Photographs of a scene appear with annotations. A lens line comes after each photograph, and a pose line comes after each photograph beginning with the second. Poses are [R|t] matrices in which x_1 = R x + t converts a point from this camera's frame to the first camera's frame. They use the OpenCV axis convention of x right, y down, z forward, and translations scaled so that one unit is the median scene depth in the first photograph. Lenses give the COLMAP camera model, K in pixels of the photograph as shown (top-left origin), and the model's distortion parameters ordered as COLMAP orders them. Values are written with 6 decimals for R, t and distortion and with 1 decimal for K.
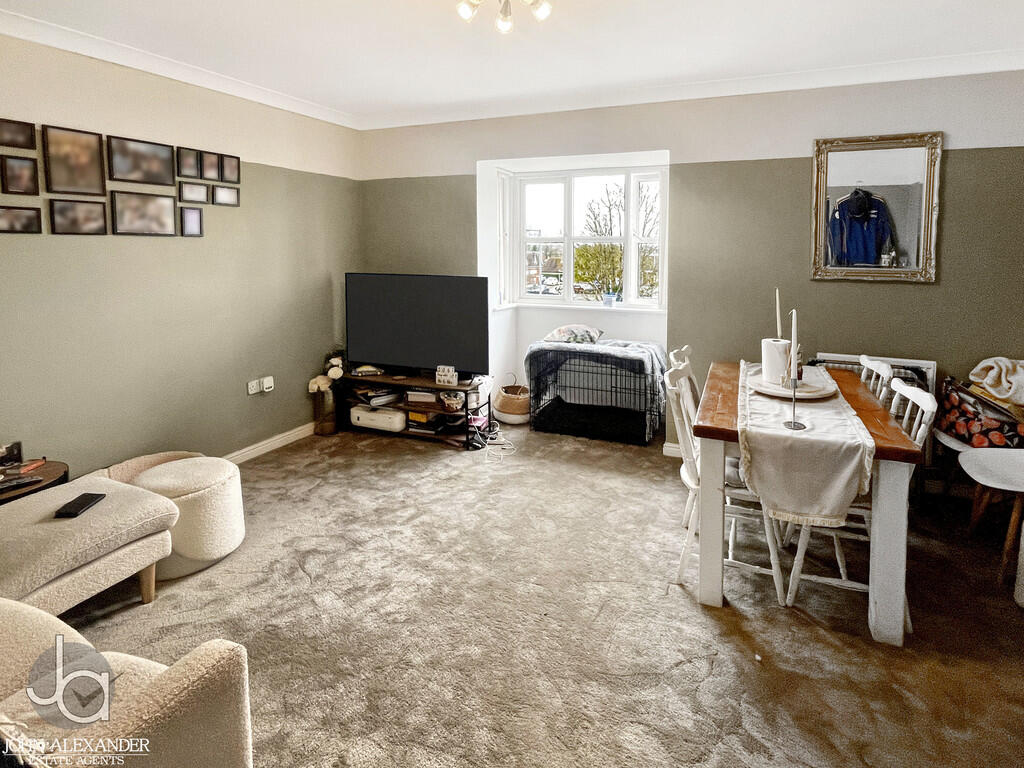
lens RADIAL K [[548.1, 0, 512.9], [0, 548.1, 292.6], [0, 0, 1]] dist [-0.003698, -0.001658]
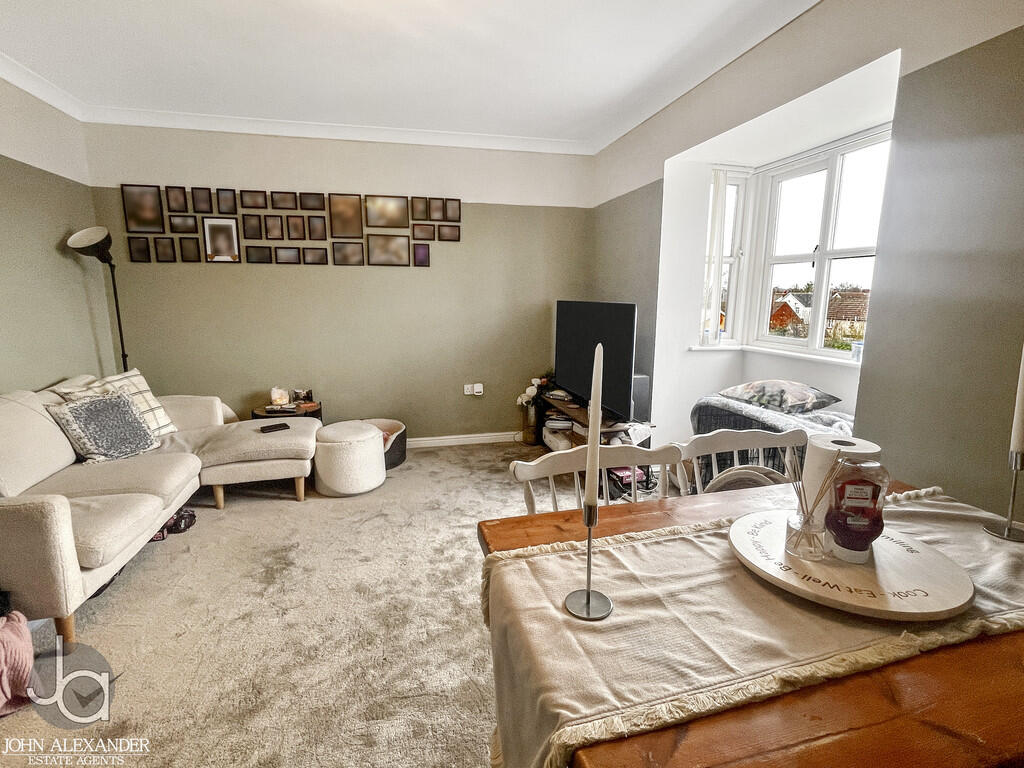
lens RADIAL K [[485.2, 0, 512.0], [0, 485.2, 384.0], [0, 0, 1]] dist [0.001935, -0.000099]
pose [[0.584737, 0.148430, -0.797528, 0.567366], [-0.073209, 0.988762, 0.130345, 0.011337], [0.807913, -0.017831, 0.589032, 0.527051]]
